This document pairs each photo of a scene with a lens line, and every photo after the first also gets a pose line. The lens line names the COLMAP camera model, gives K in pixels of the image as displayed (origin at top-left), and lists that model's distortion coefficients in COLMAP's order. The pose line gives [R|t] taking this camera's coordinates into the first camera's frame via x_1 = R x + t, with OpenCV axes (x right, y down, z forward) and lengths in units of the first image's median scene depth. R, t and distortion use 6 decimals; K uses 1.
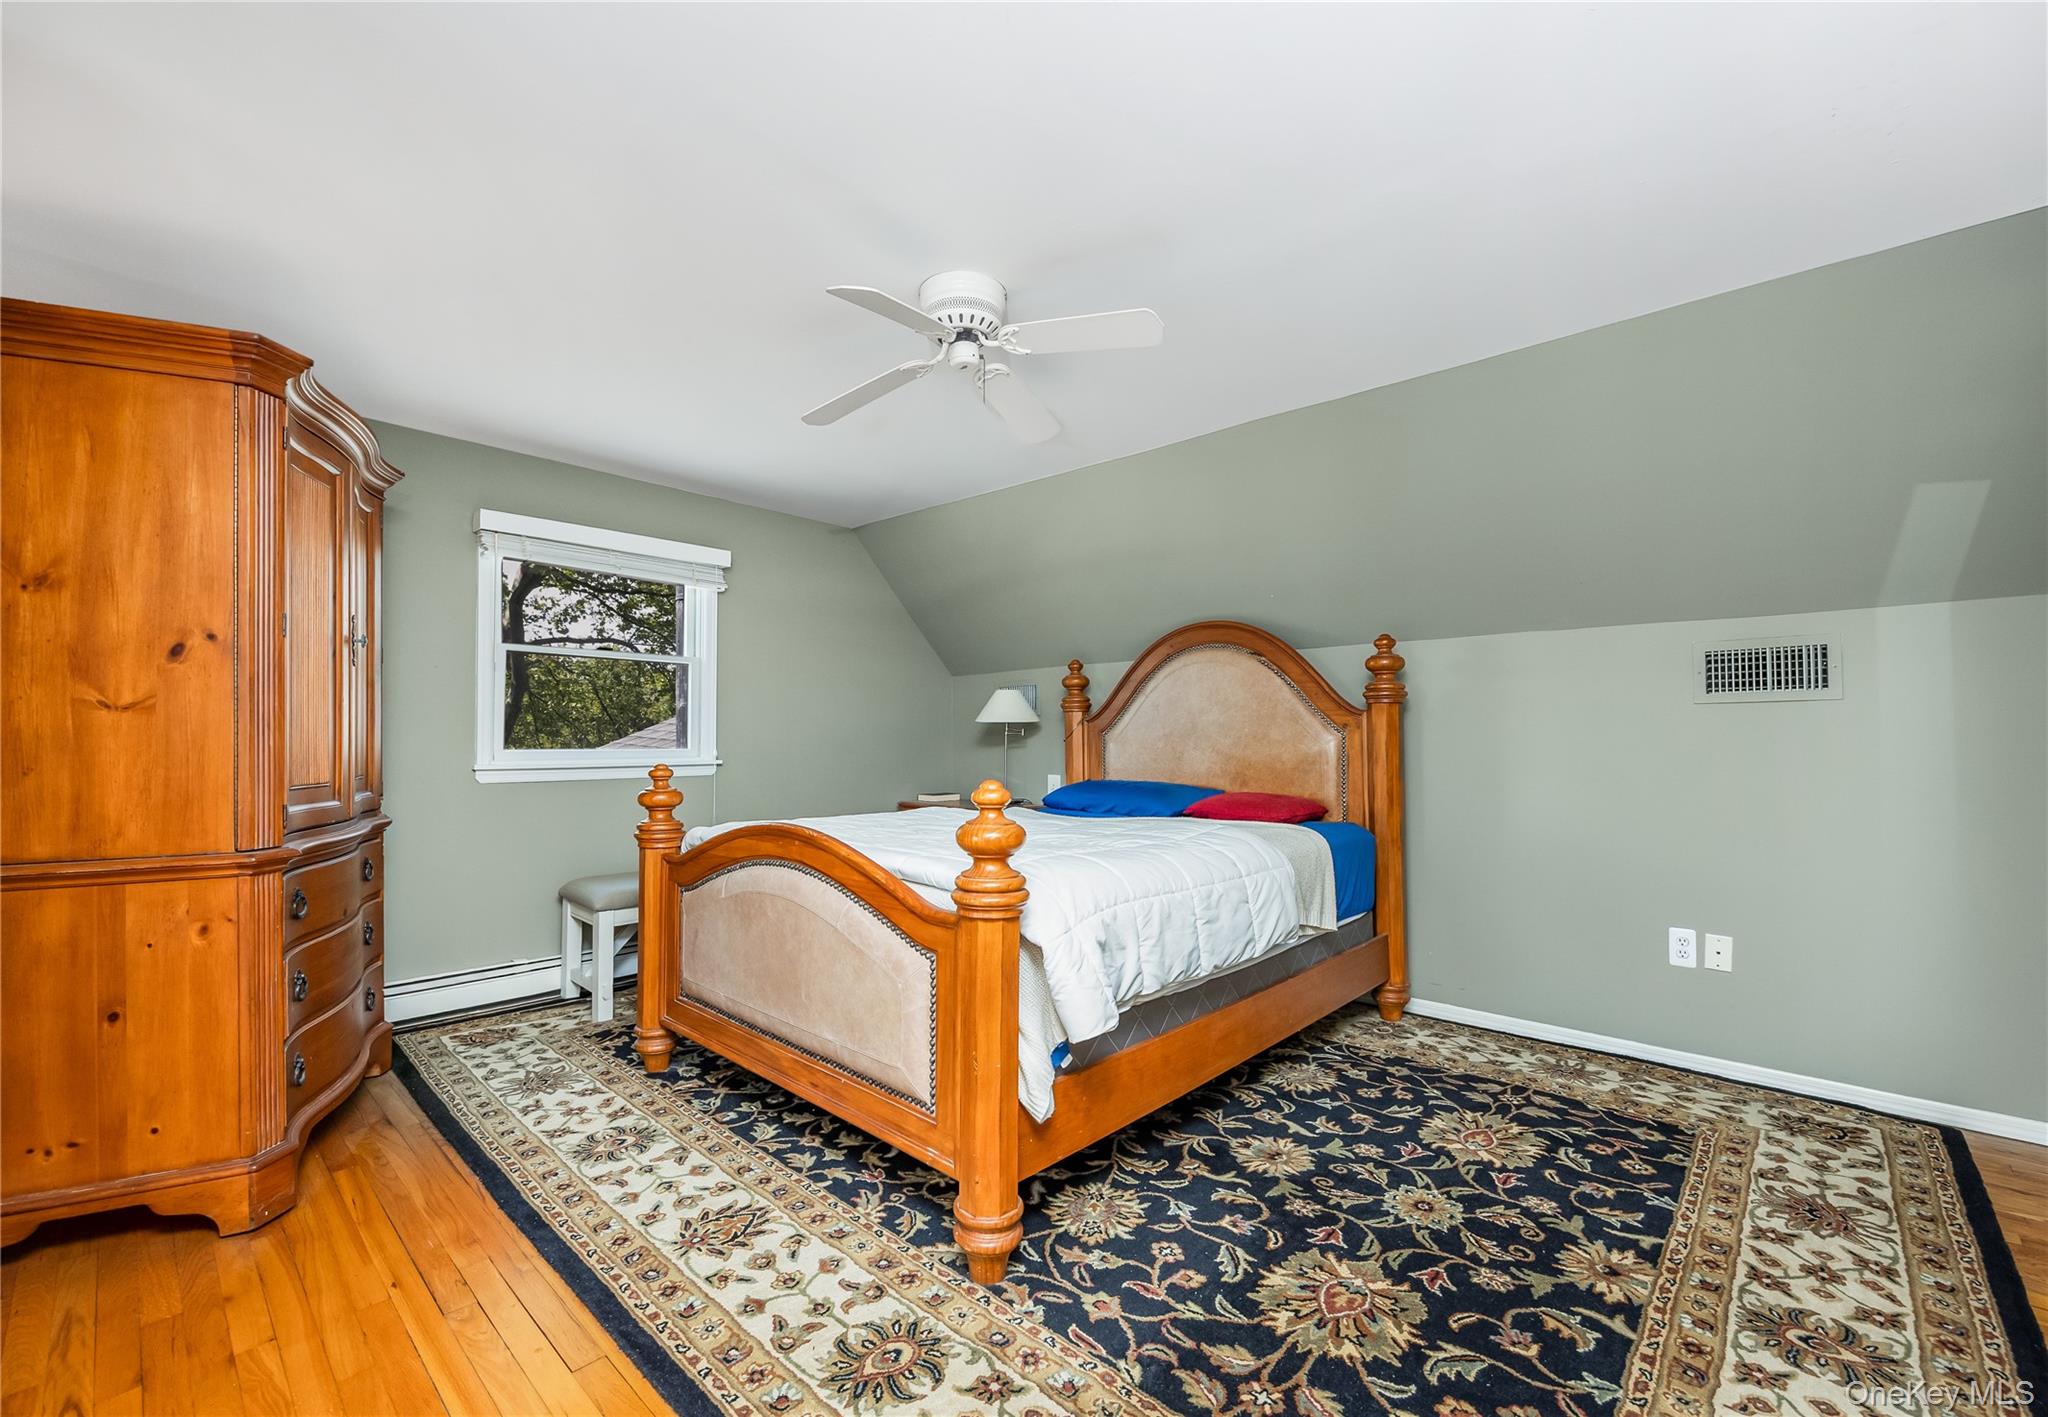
lens RADIAL K [[847.4, 0, 1026.6], [0, 847.4, 726.5], [0, 0, 1]] dist [-0.002998, -0.000137]
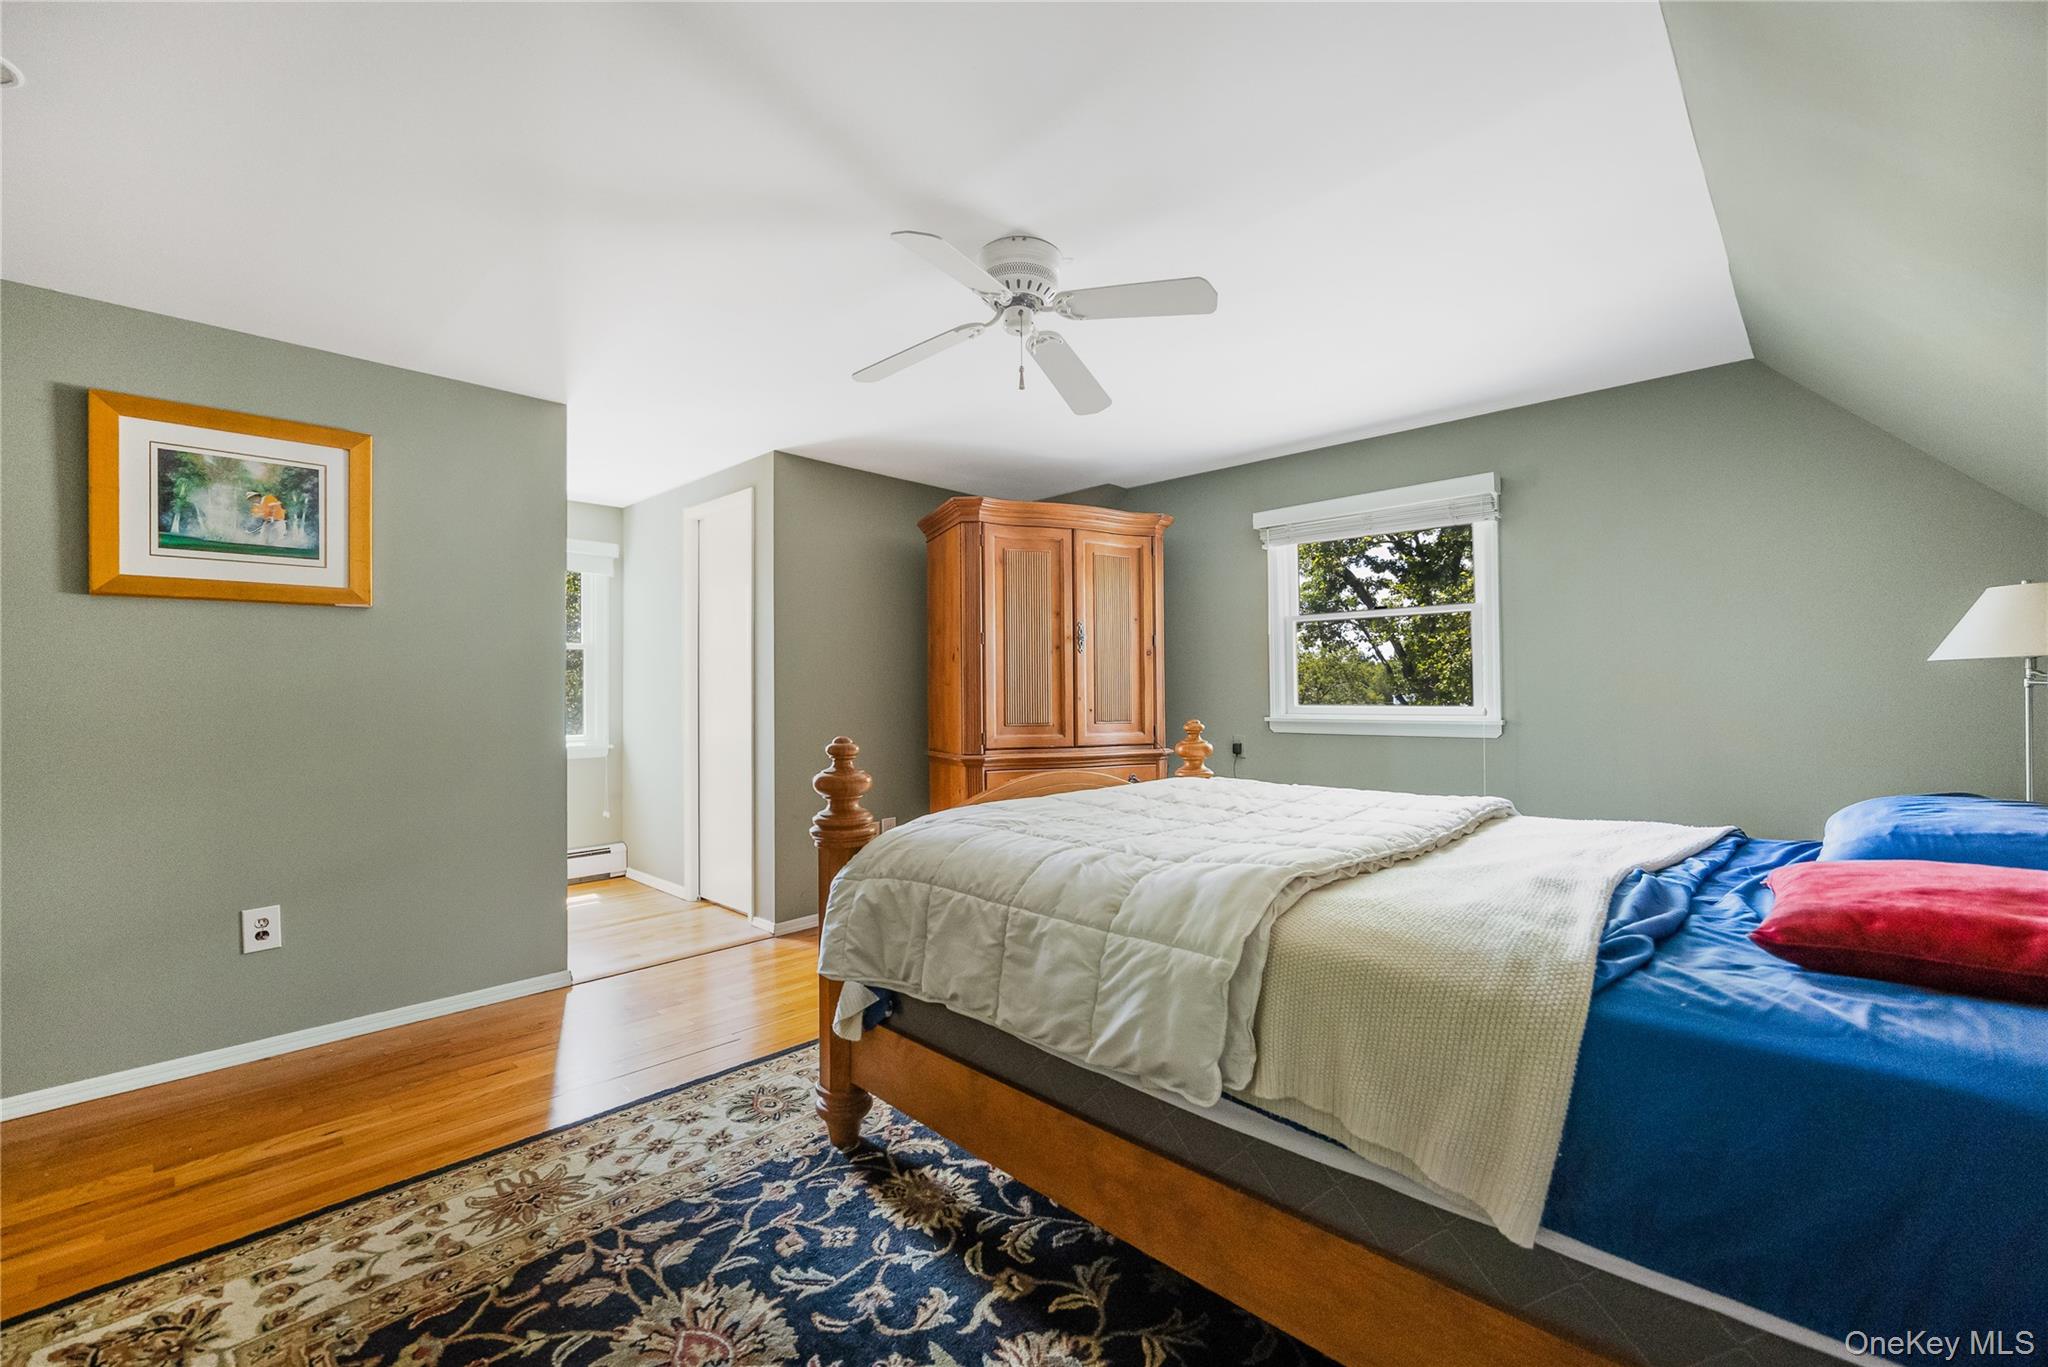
lens RADIAL K [[842.2, 0, 1026.9], [0, 842.2, 683.4], [0, 0, 1]] dist [-0.008281, 0.000356]
pose [[-0.016782, -0.005336, -0.999845, 1.264772], [0.016764, 0.999844, -0.005617, -0.005197], [0.999719, -0.016856, -0.016689, 1.393112]]
